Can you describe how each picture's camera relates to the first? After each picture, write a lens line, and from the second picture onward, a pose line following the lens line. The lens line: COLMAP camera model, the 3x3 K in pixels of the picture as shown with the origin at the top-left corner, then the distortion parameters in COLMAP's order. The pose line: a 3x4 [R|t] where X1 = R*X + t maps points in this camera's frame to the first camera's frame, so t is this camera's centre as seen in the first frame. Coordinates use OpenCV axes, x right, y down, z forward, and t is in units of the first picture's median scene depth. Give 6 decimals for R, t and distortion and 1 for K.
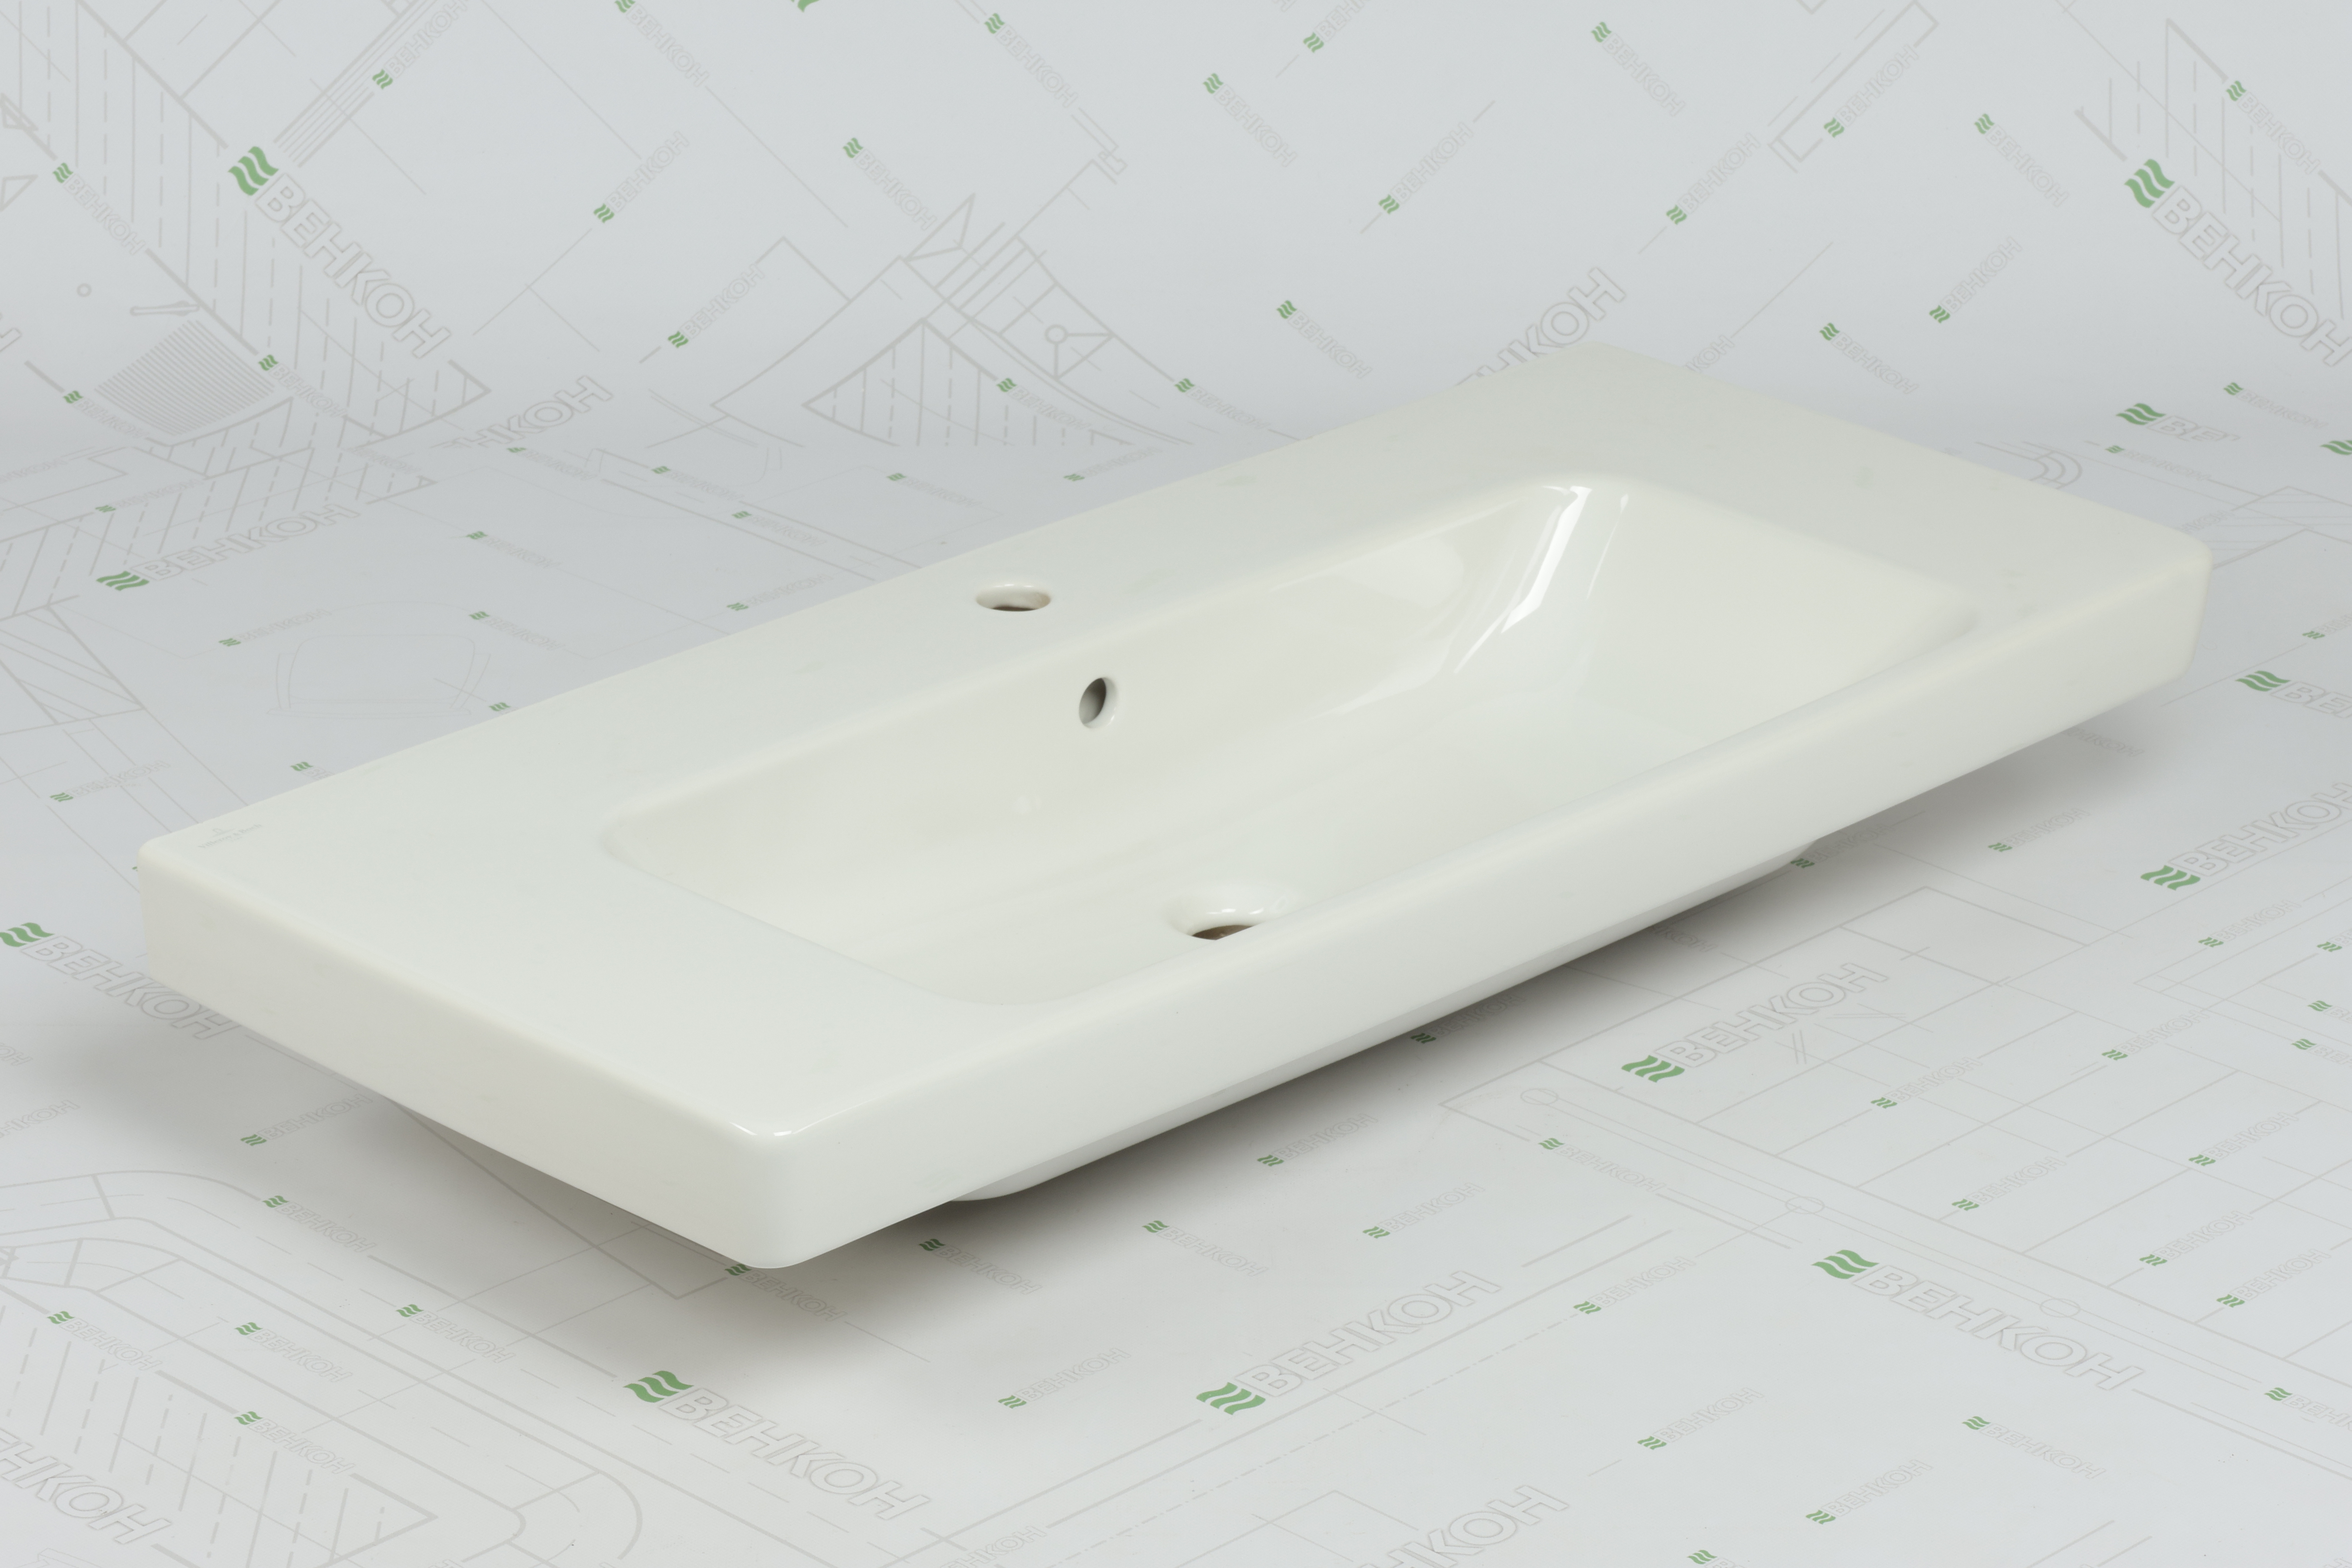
lens RADIAL K [[7131.9, 0, 1173.7], [0, 7131.9, 788.7], [0, 0, 1]] dist [-0.011820, 0.000000]
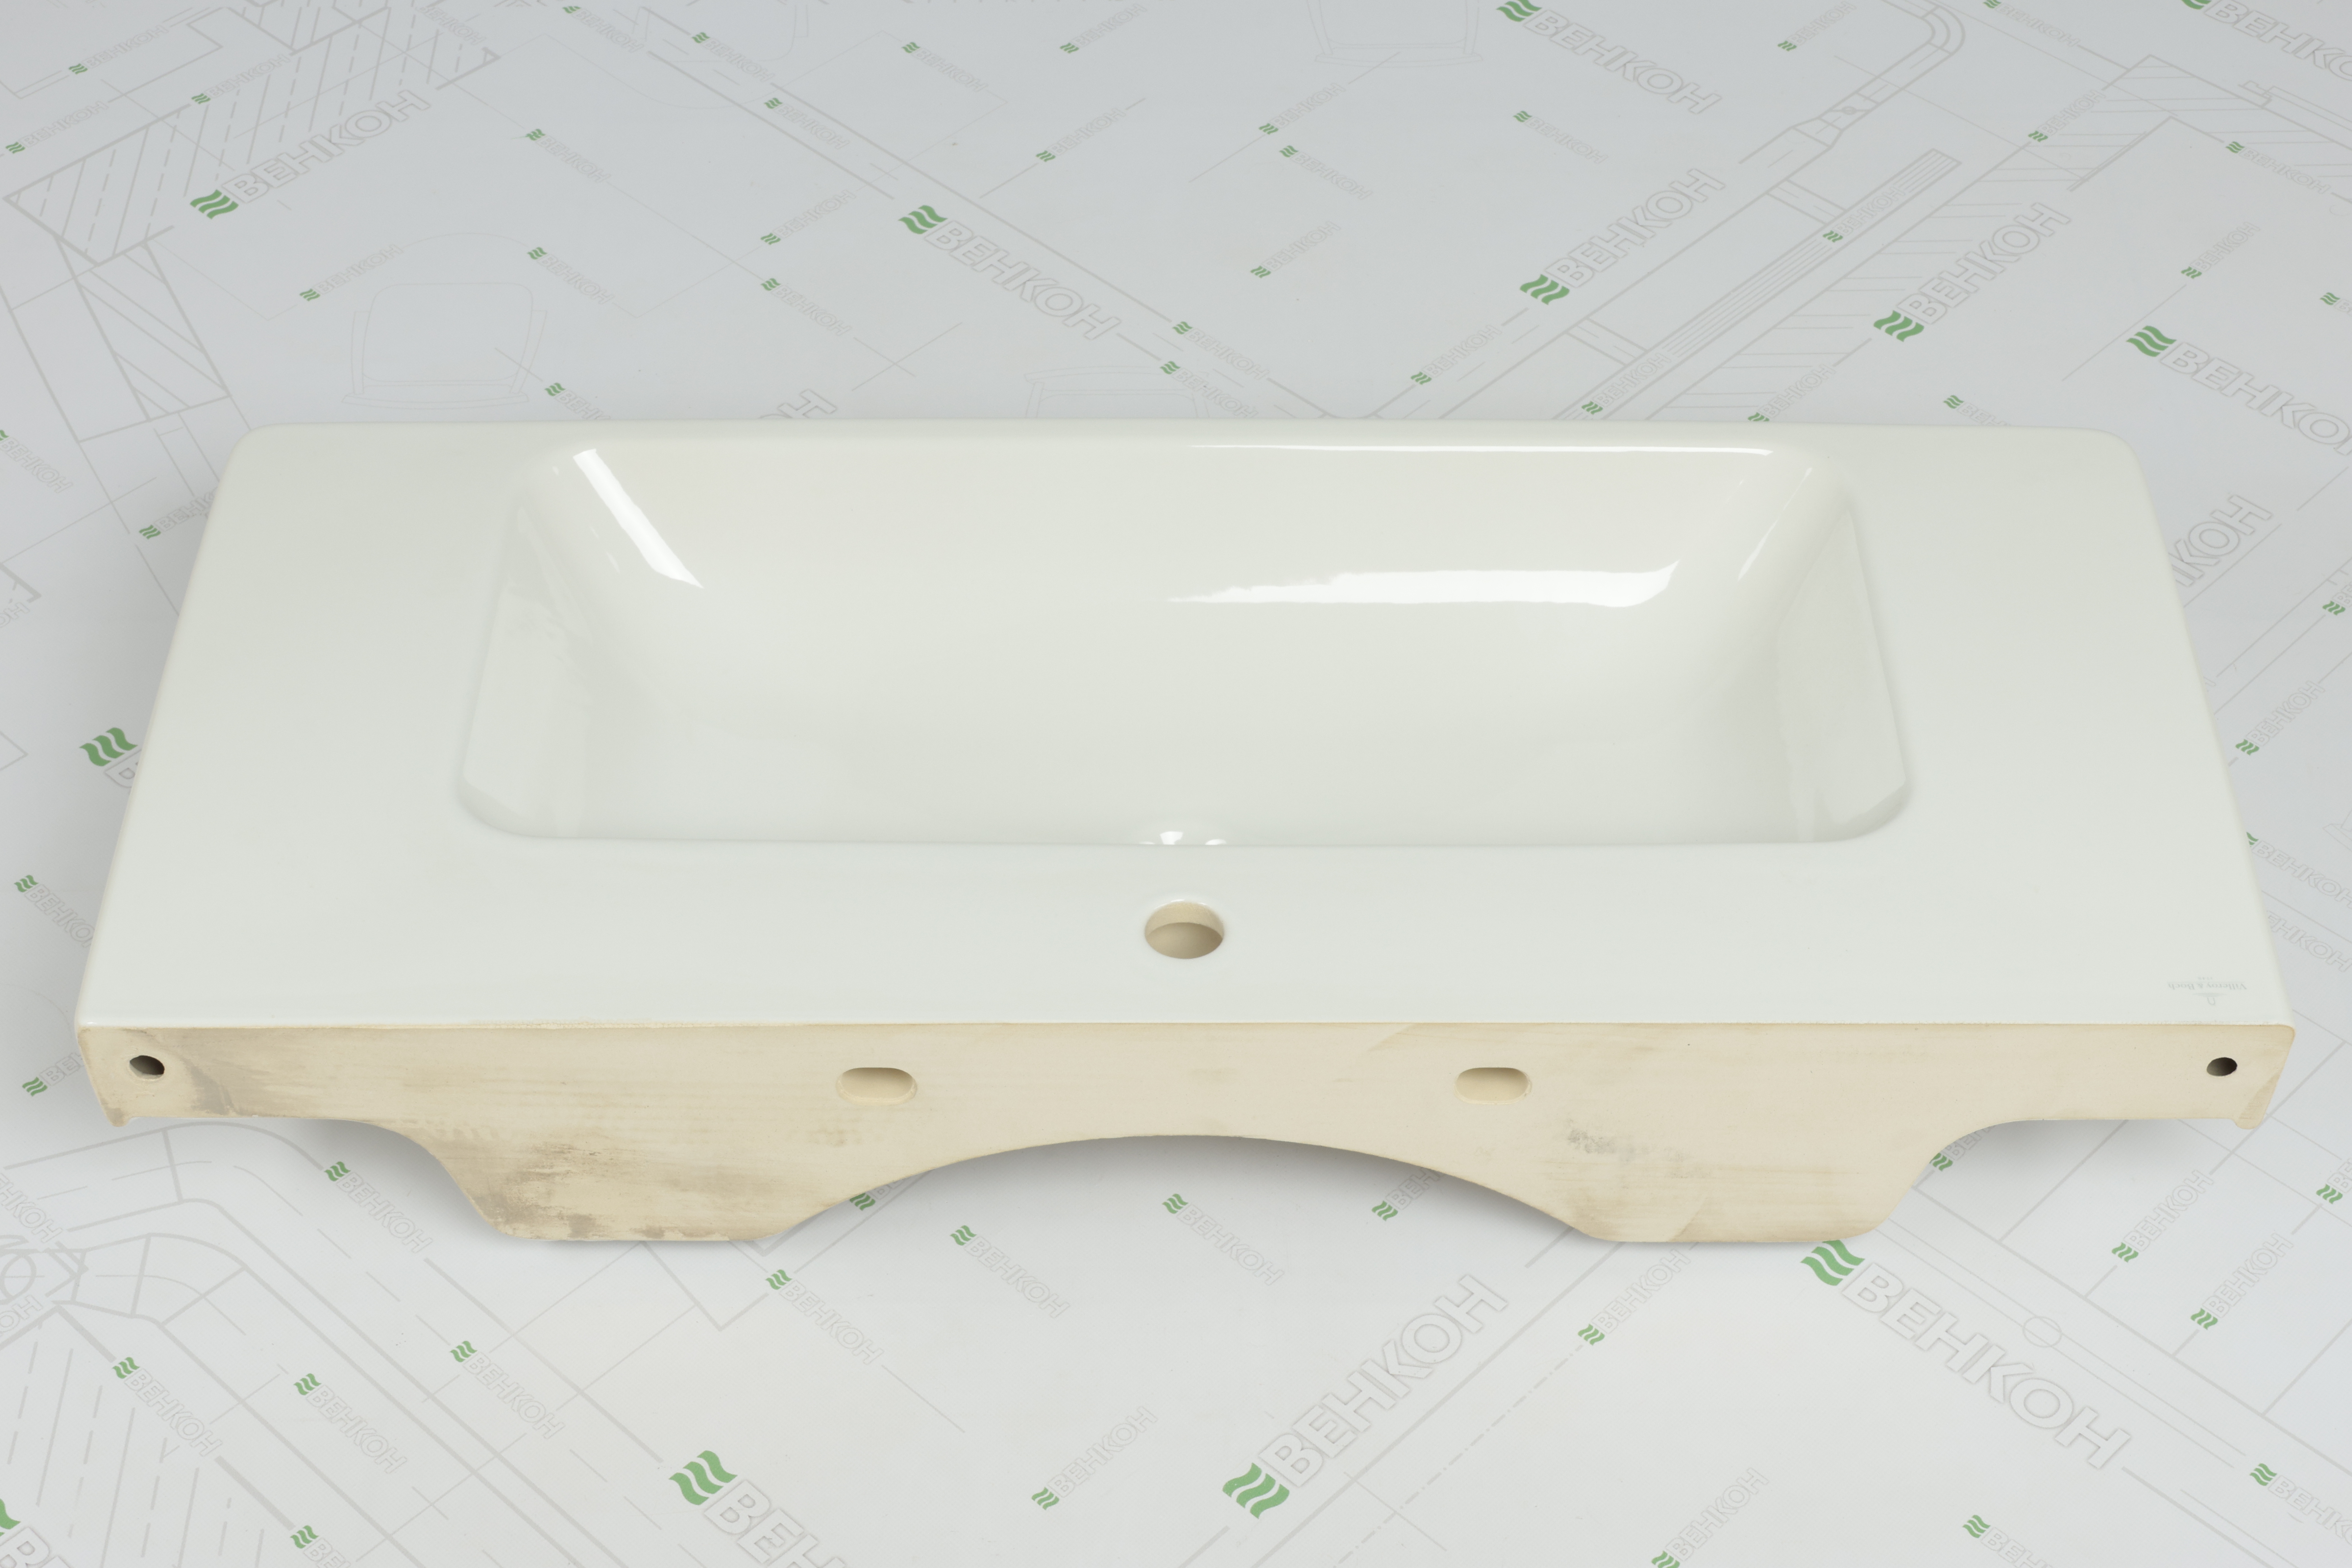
lens RADIAL K [[4013.1, 0, 1167.0], [0, 4013.1, 790.6], [0, 0, 1]] dist [0.024417, 0.000000]
pose [[0.999820, -0.009951, 0.016126, -0.009932], [0.003340, 0.930230, 0.366962, -0.166427], [-0.018653, -0.366842, 0.930096, 0.367726]]
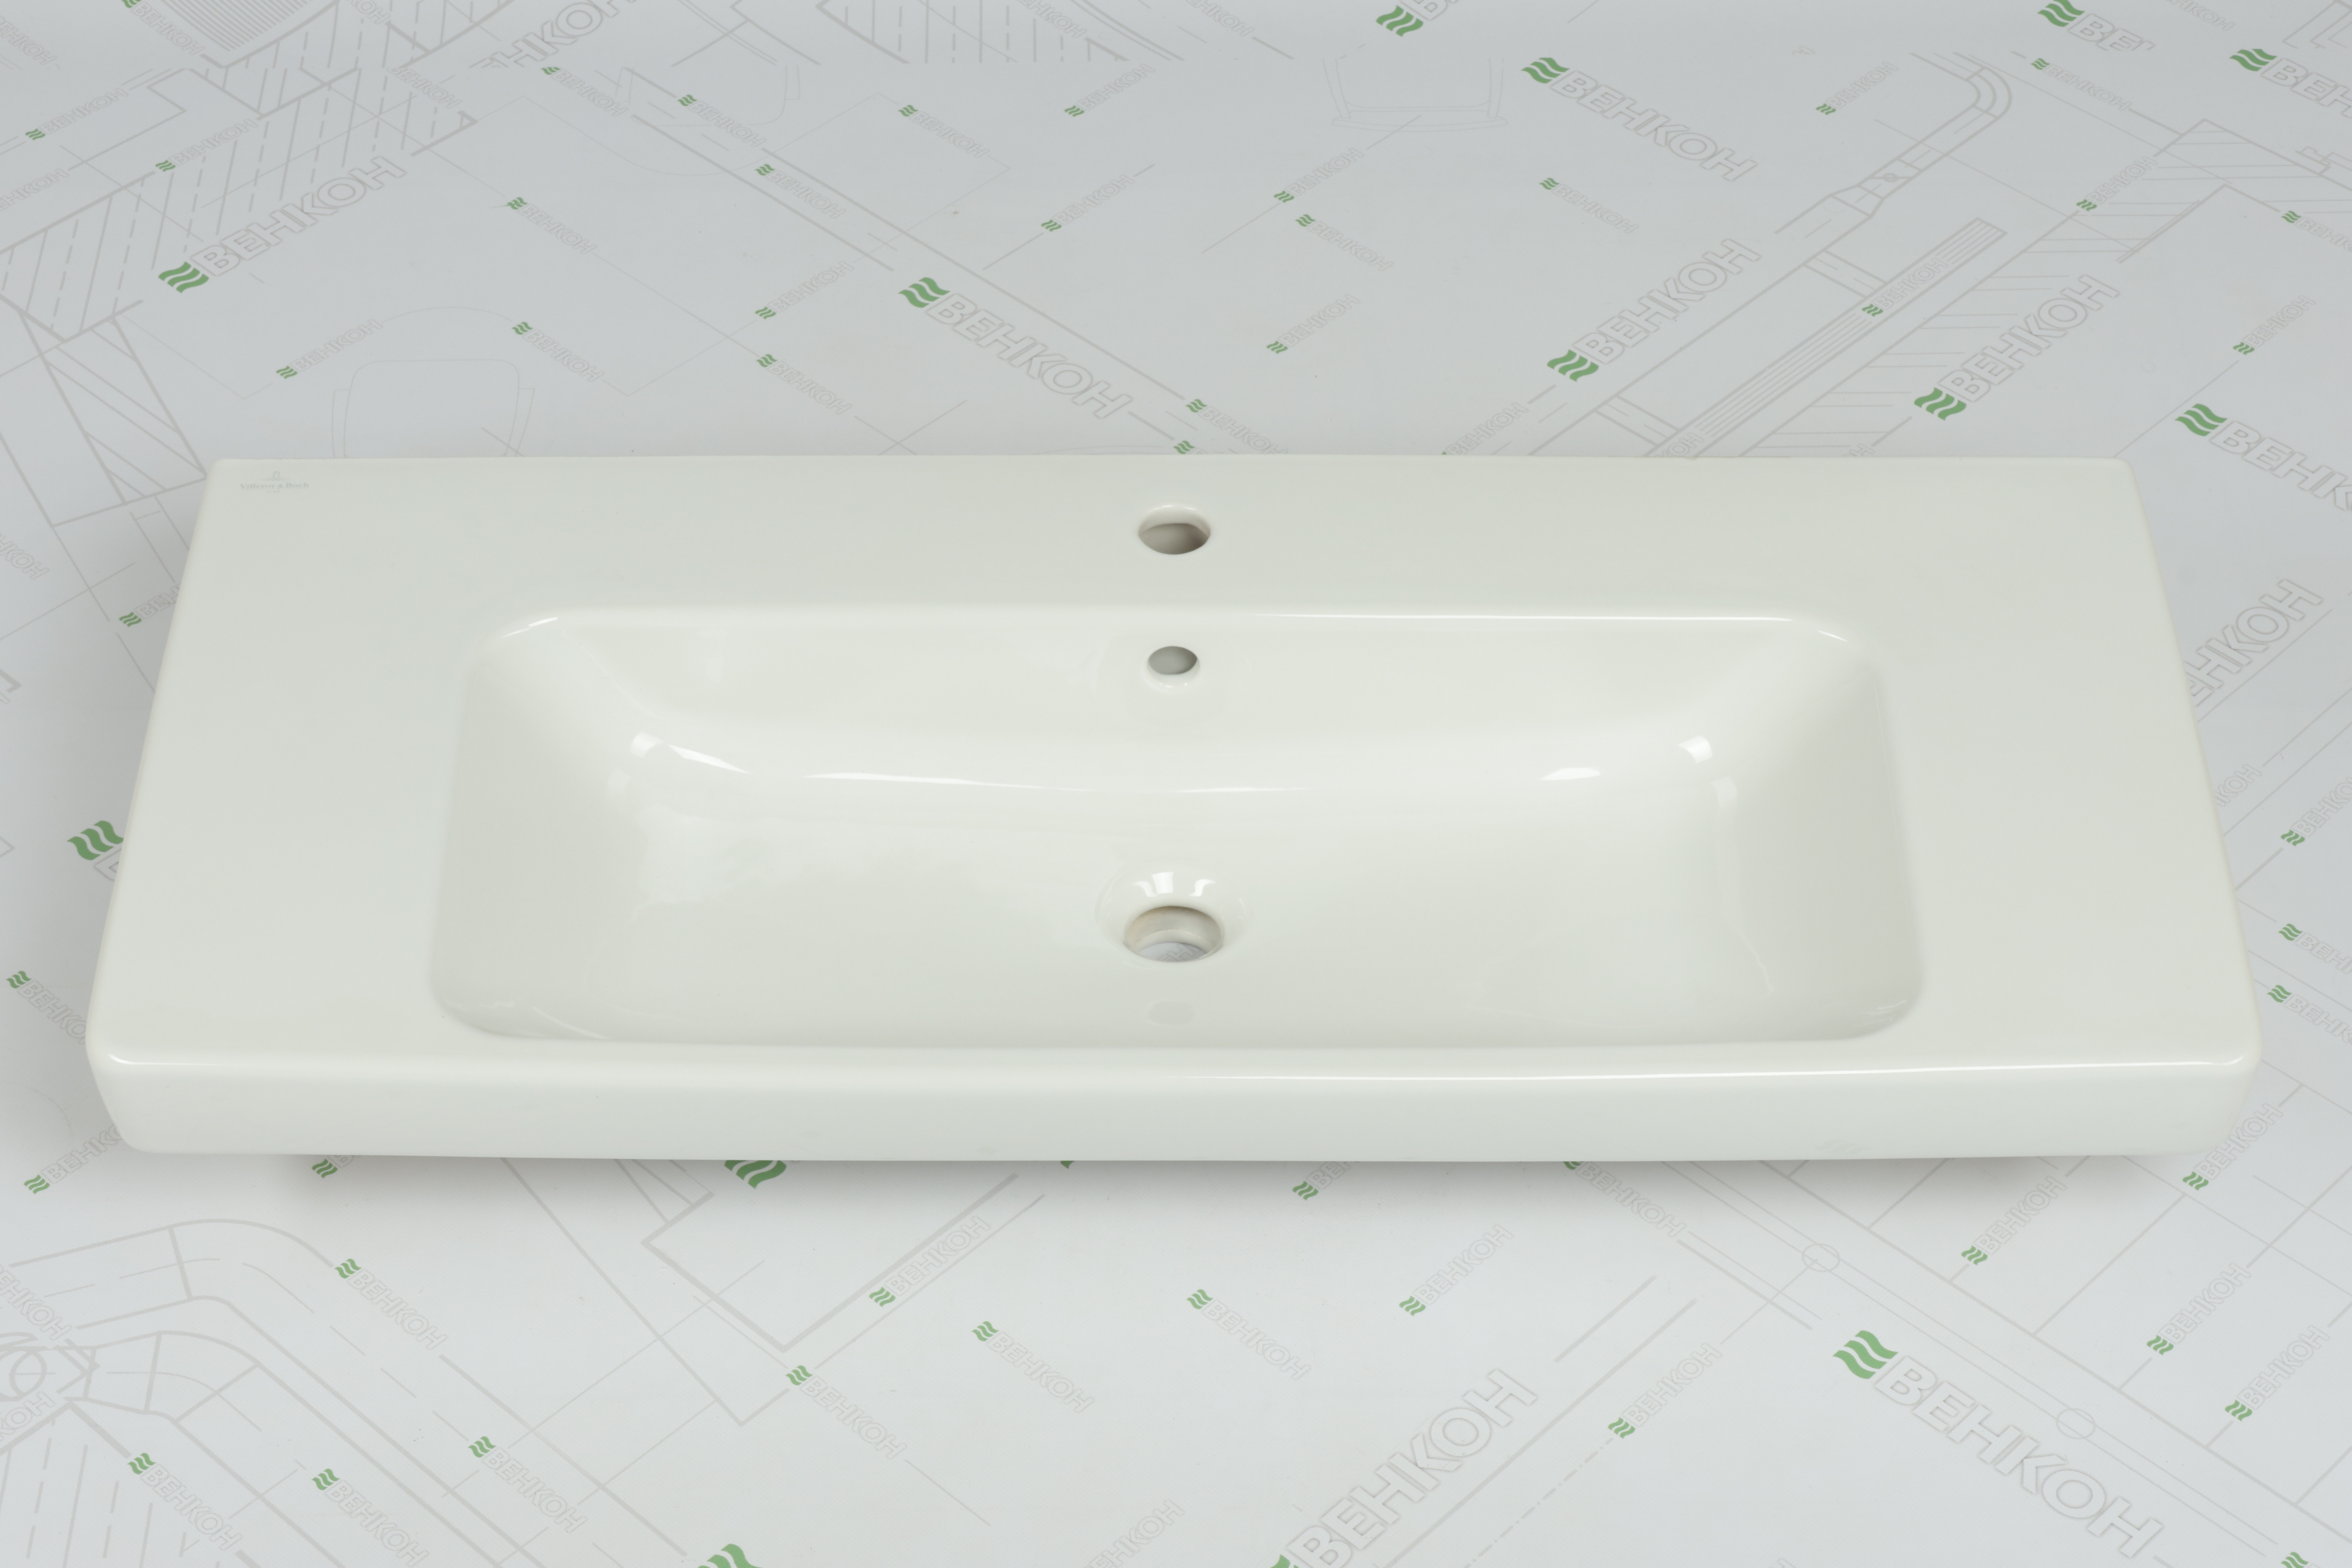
lens RADIAL K [[4777.4, 0, 1177.2], [0, 4777.4, 780.4], [0, 0, 1]] dist [0.009709, 0.000000]
pose [[0.999628, -0.010700, 0.025081, -0.017561], [0.001558, 0.940696, 0.339247, -0.191977], [-0.027223, -0.339082, 0.940363, 0.290122]]
